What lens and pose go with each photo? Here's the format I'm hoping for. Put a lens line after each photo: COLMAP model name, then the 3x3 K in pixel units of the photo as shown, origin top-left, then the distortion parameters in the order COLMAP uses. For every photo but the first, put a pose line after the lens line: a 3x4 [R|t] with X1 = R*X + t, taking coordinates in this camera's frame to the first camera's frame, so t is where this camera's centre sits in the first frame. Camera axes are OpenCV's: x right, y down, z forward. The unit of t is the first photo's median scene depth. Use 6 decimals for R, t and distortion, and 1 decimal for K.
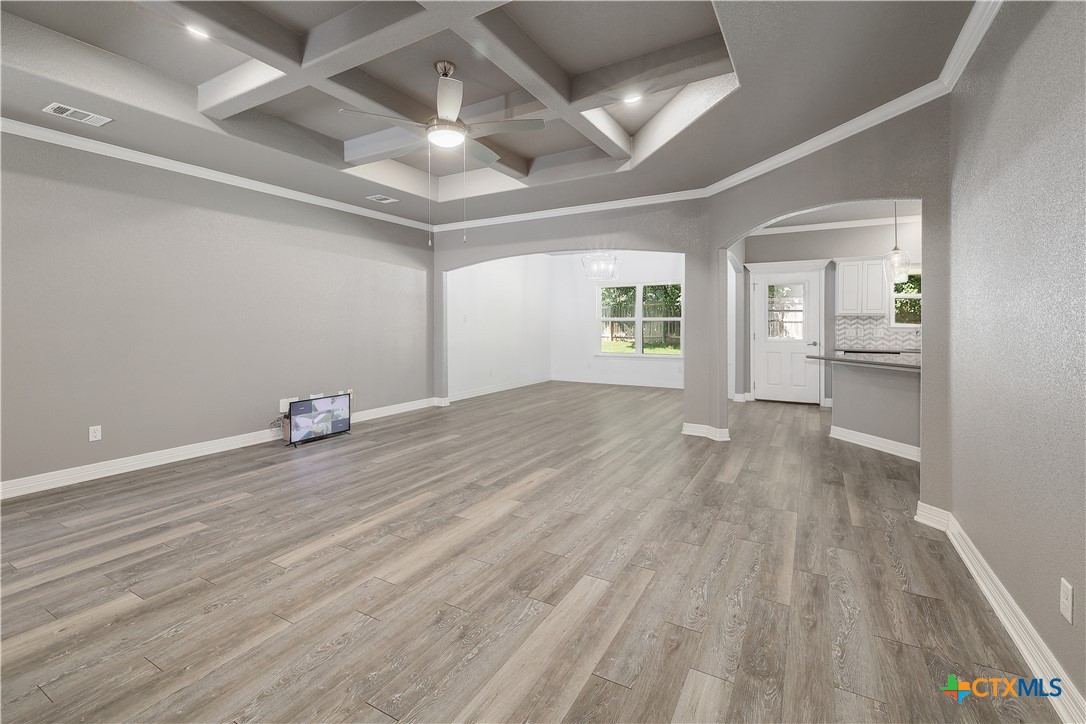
lens RADIAL K [[479.8, 0, 540.3], [0, 479.8, 320.1], [0, 0, 1]] dist [-0.000453, -0.000447]
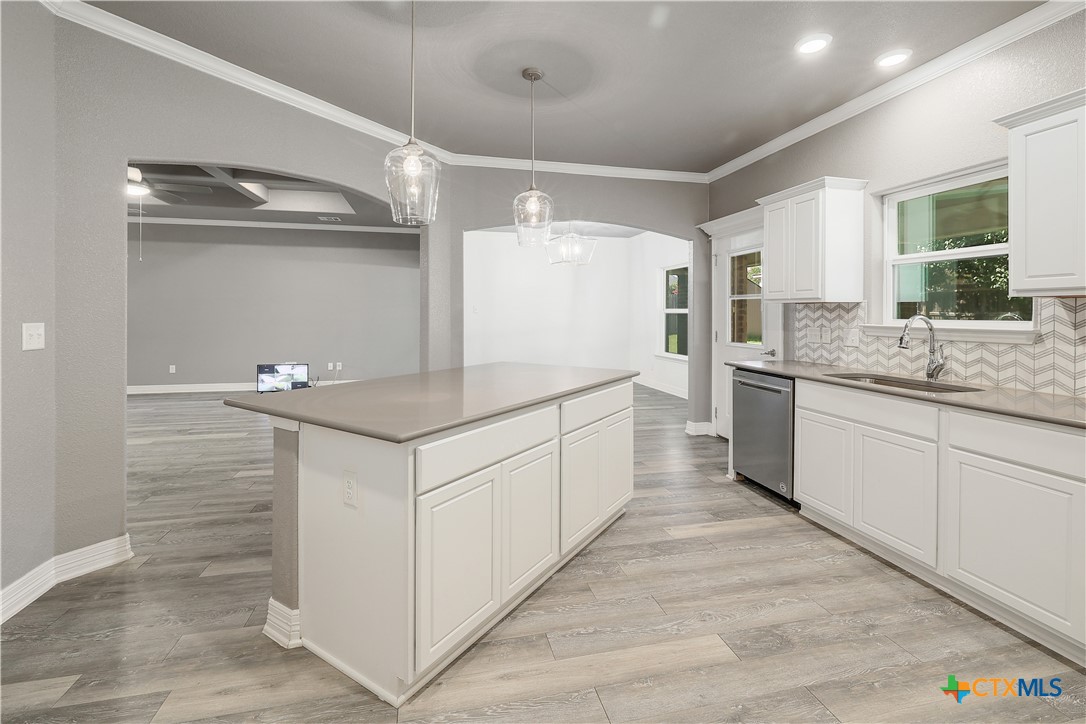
lens RADIAL K [[482.5, 0, 540.1], [0, 482.5, 313.5], [0, 0, 1]] dist [0.000061, -0.000166]
pose [[0.678307, 0.002977, -0.734773, 0.841402], [-0.003236, 0.999994, 0.001064, 0.002771], [0.734771, 0.001656, 0.678313, 0.430052]]
